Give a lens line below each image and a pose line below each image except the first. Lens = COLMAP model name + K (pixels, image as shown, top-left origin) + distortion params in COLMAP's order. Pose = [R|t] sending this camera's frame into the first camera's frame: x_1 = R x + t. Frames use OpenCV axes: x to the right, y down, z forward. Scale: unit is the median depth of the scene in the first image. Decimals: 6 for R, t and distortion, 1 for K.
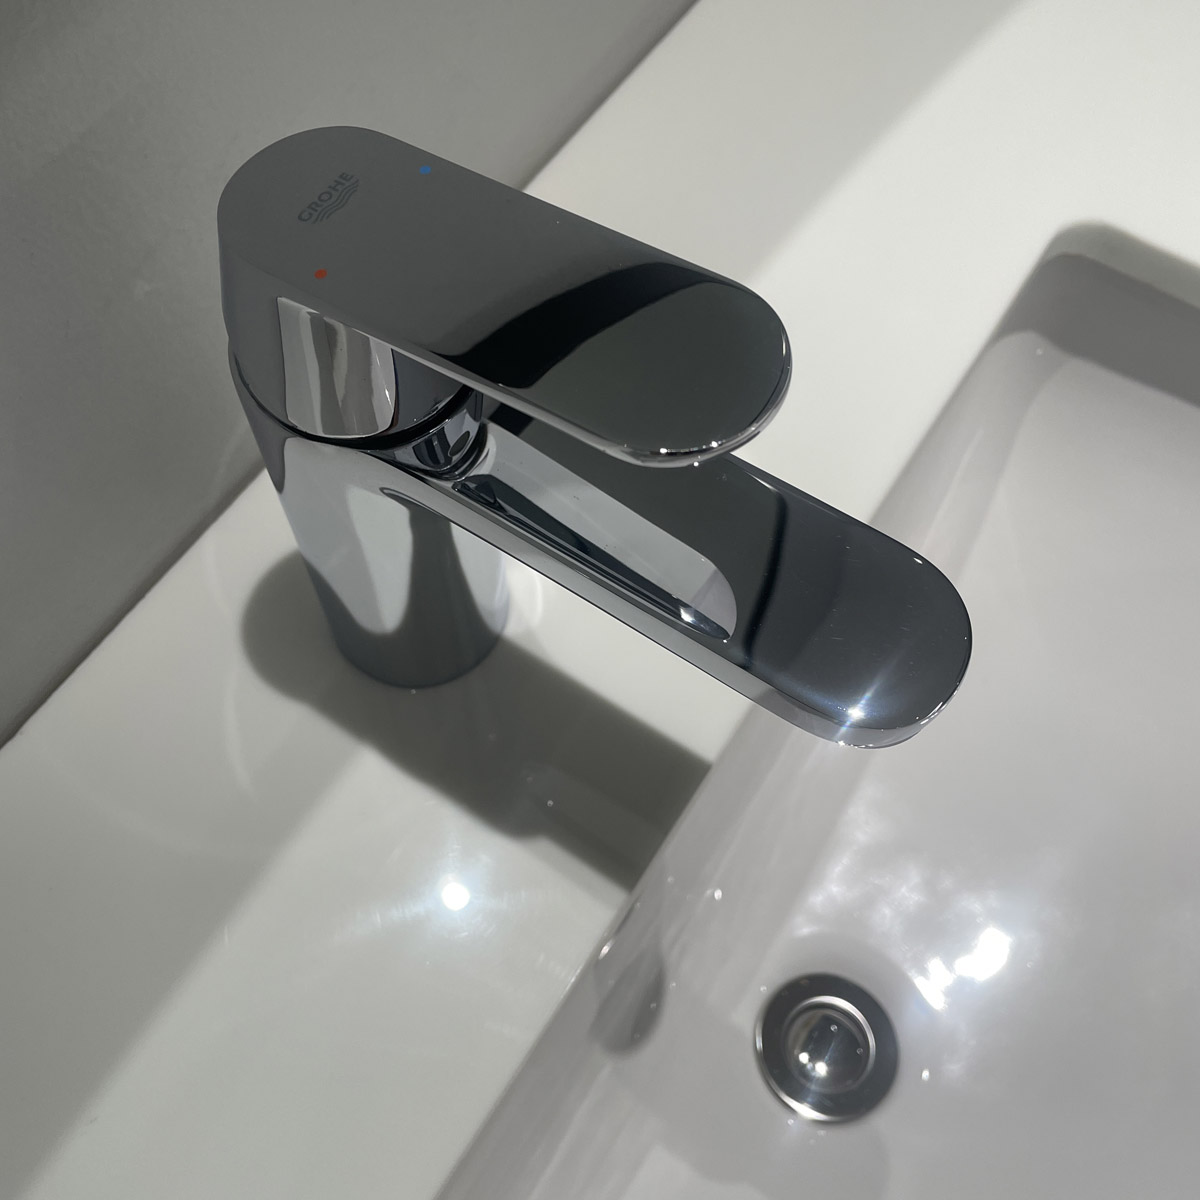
lens RADIAL K [[1223.5, 0, 596.5], [0, 1223.5, 610.9], [0, 0, 1]] dist [0.041472, 0.000000]
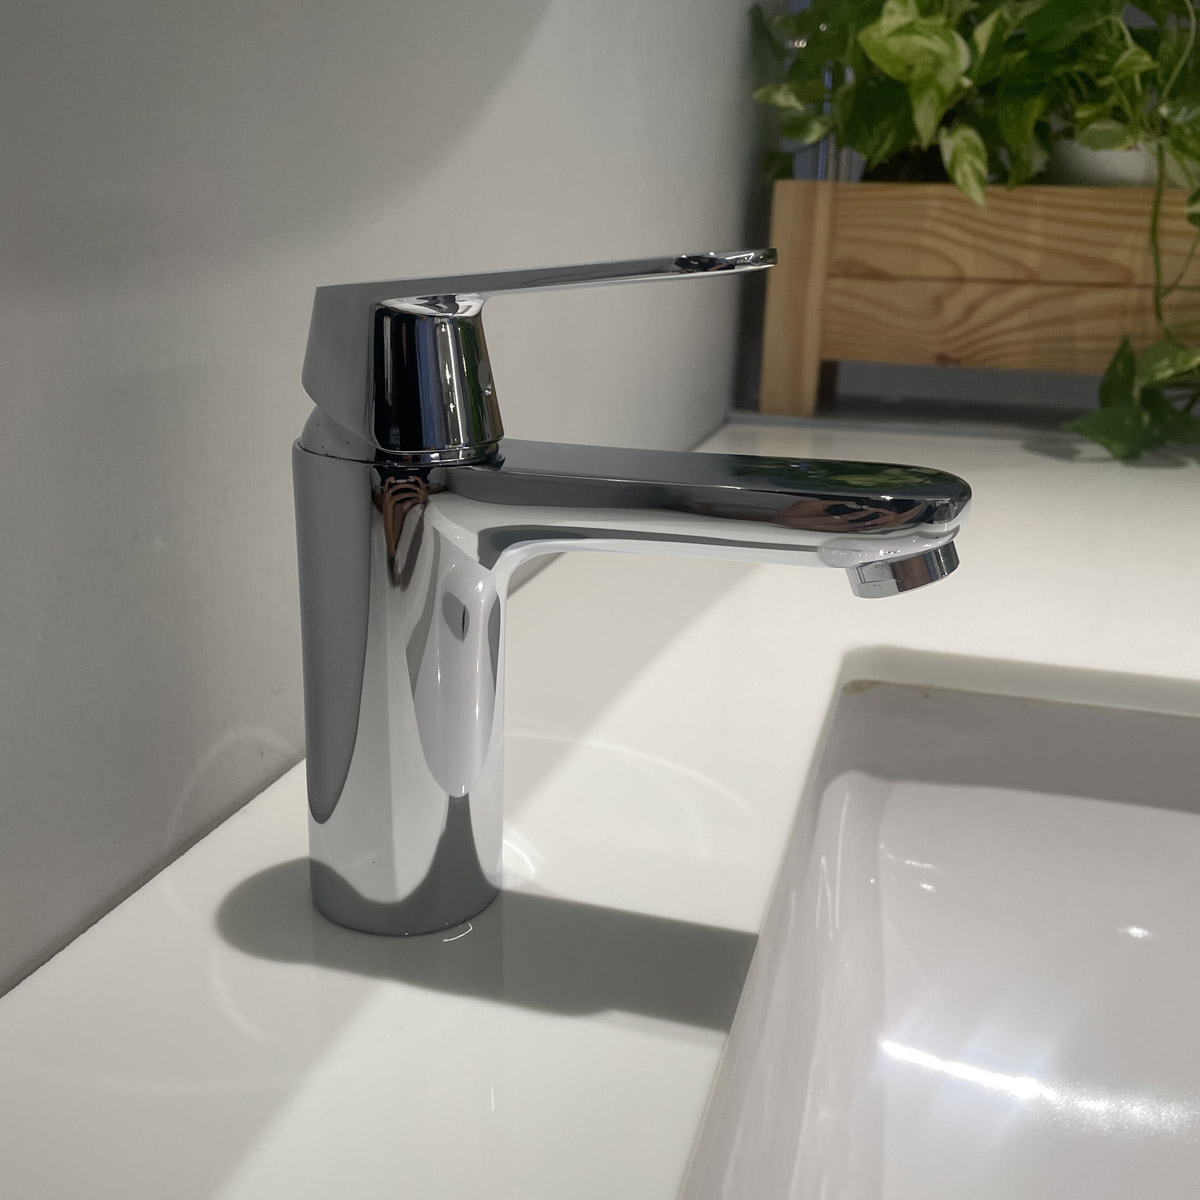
lens RADIAL K [[1223.5, 0, 605.6], [0, 1223.5, 611.7], [0, 0, 1]] dist [0.041472, 0.000000]
pose [[0.957198, -0.089006, 0.275410, -0.241137], [0.255504, 0.706892, -0.659561, 0.511902], [-0.135980, 0.701699, 0.699377, 0.165841]]
